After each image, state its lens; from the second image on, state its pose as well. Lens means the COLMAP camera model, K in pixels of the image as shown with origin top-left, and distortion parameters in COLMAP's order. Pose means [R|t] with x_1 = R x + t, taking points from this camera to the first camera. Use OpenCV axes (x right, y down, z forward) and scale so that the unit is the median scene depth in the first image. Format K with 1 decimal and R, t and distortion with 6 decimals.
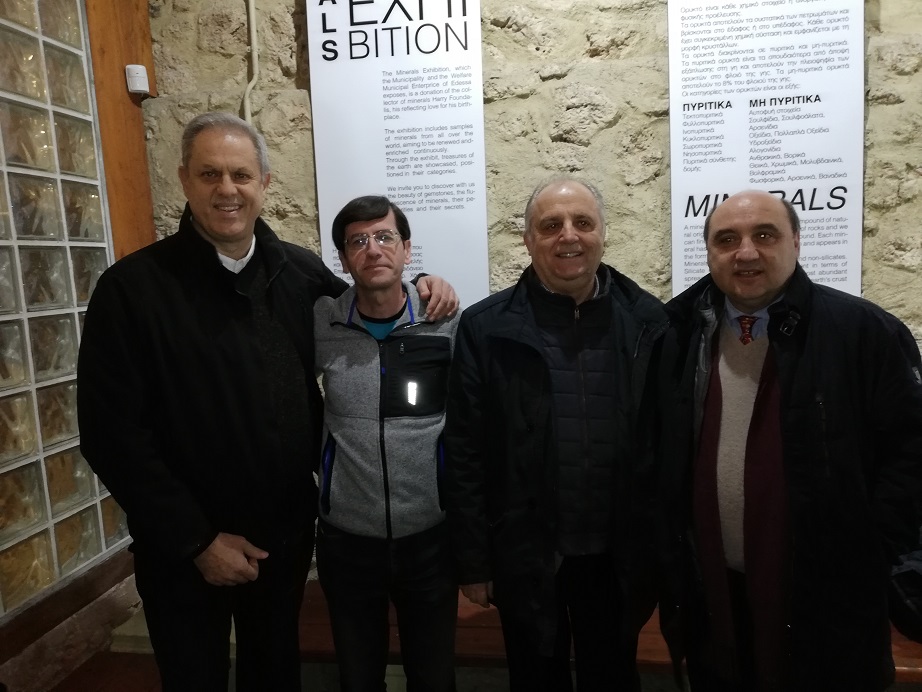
lens RADIAL K [[670.3, 0, 461.0], [0, 670.3, 346.0], [0, 0, 1]] dist [-0.001078, -0.027382]
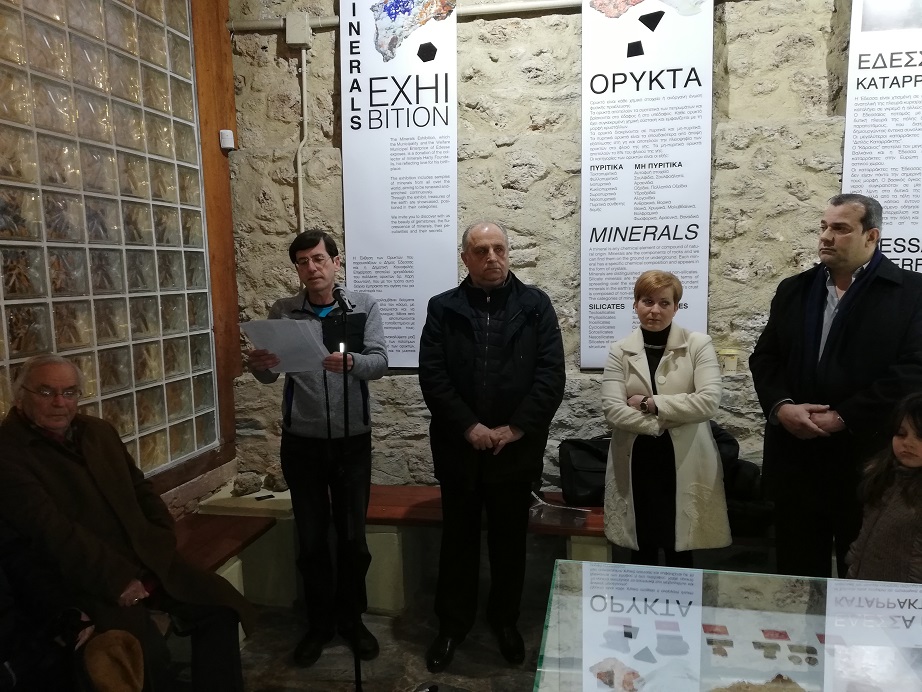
lens RADIAL K [[670.3, 0, 461.0], [0, 670.3, 346.0], [0, 0, 1]] dist [-0.001078, -0.027382]
pose [[0.998224, 0.034225, -0.048764, 0.128921], [-0.034740, 0.999349, -0.009772, 0.059203], [0.048398, 0.011448, 0.998763, -0.475423]]
